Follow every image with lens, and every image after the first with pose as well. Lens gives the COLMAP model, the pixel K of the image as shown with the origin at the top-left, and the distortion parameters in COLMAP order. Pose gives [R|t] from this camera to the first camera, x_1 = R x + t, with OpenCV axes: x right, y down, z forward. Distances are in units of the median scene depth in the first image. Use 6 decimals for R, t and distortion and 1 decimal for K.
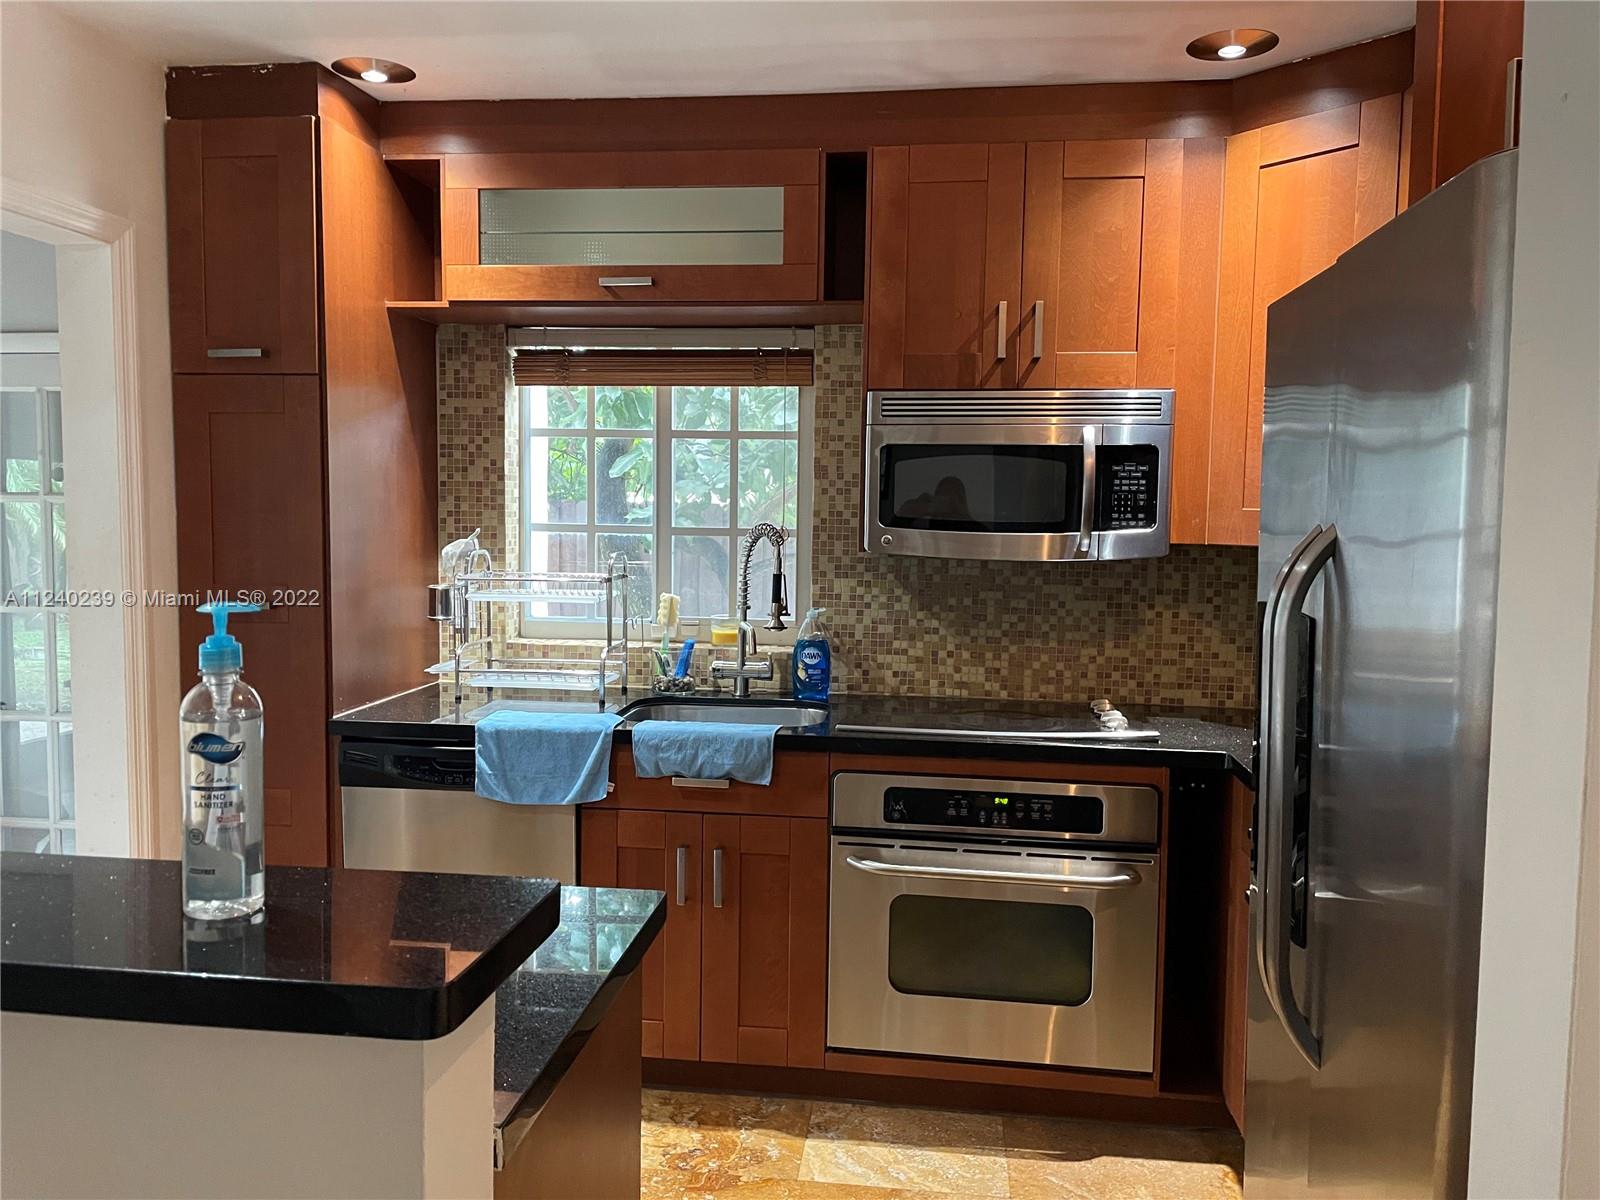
lens RADIAL K [[1221.9, 0, 788.4], [0, 1221.9, 599.8], [0, 0, 1]] dist [0.052114, -0.087350]
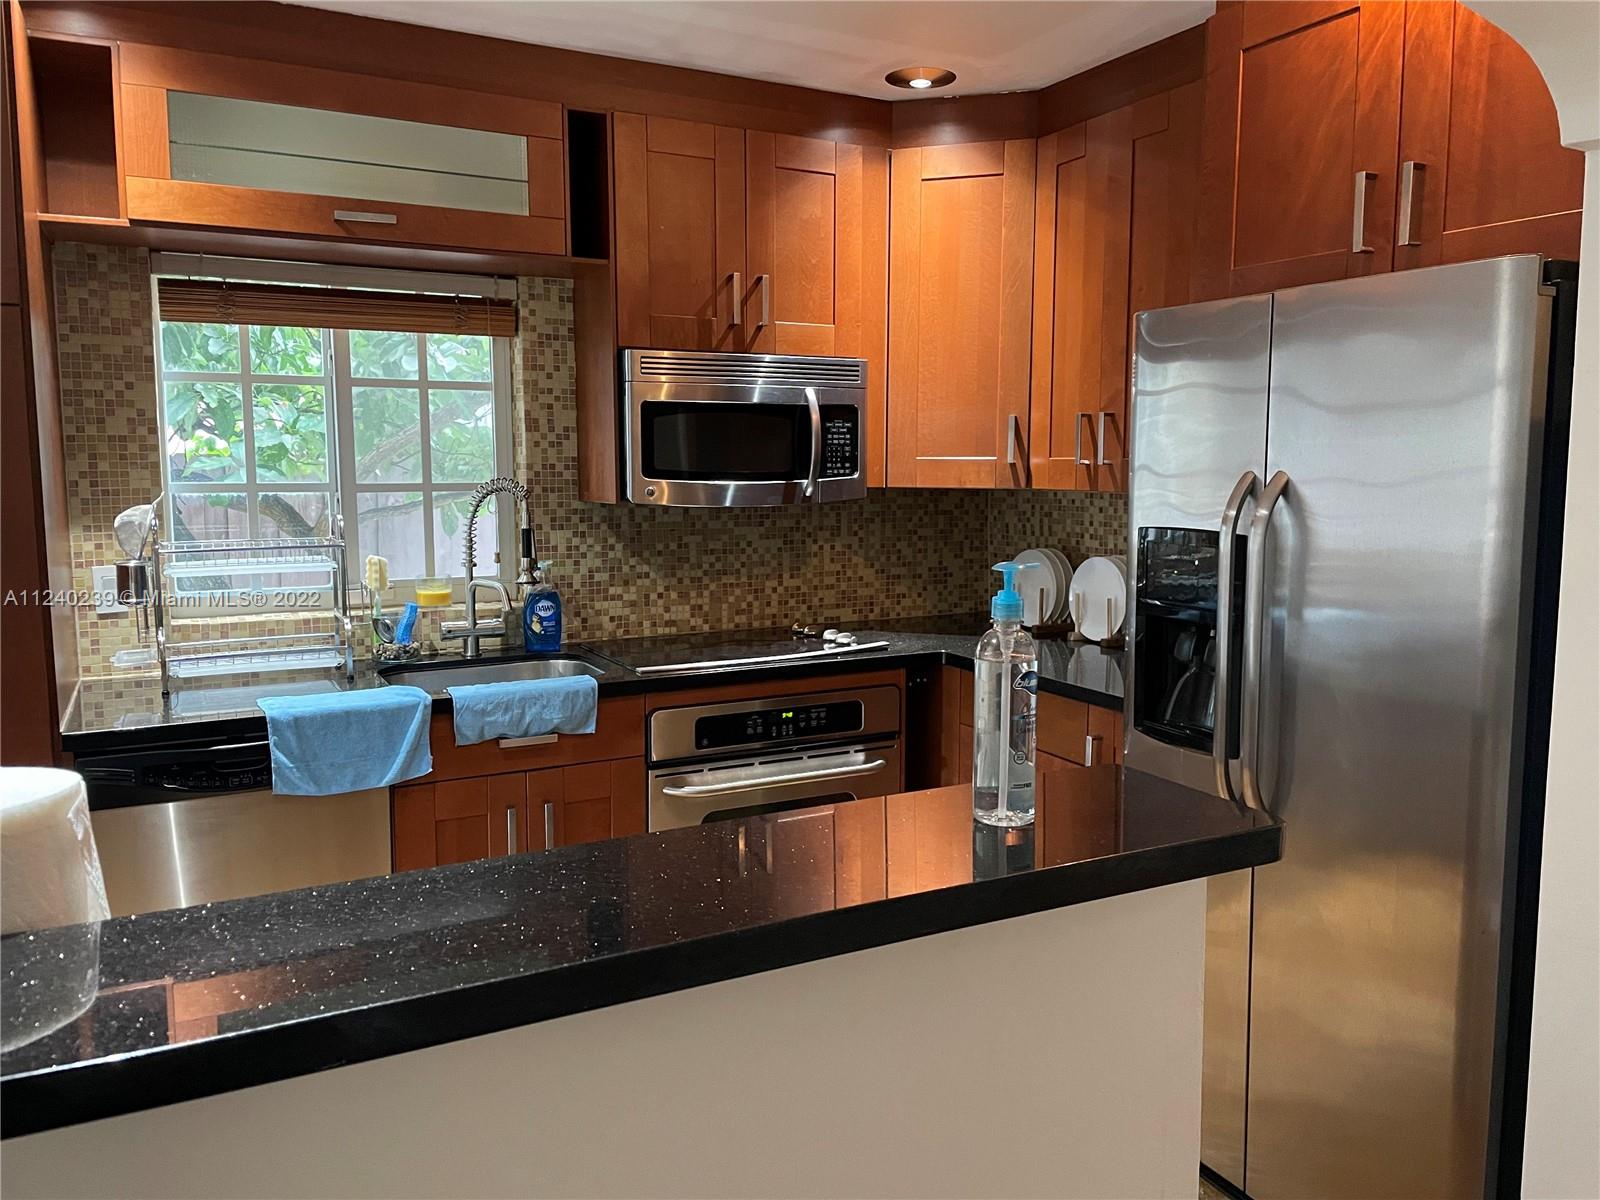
lens RADIAL K [[1221.9, 0, 805.2], [0, 1221.9, 604.1], [0, 0, 1]] dist [0.052114, -0.087350]
pose [[0.807191, -0.084525, 0.584207, -0.411029], [0.055137, 0.996164, 0.067947, -0.014940], [-0.587709, -0.022635, 0.808756, 0.053619]]
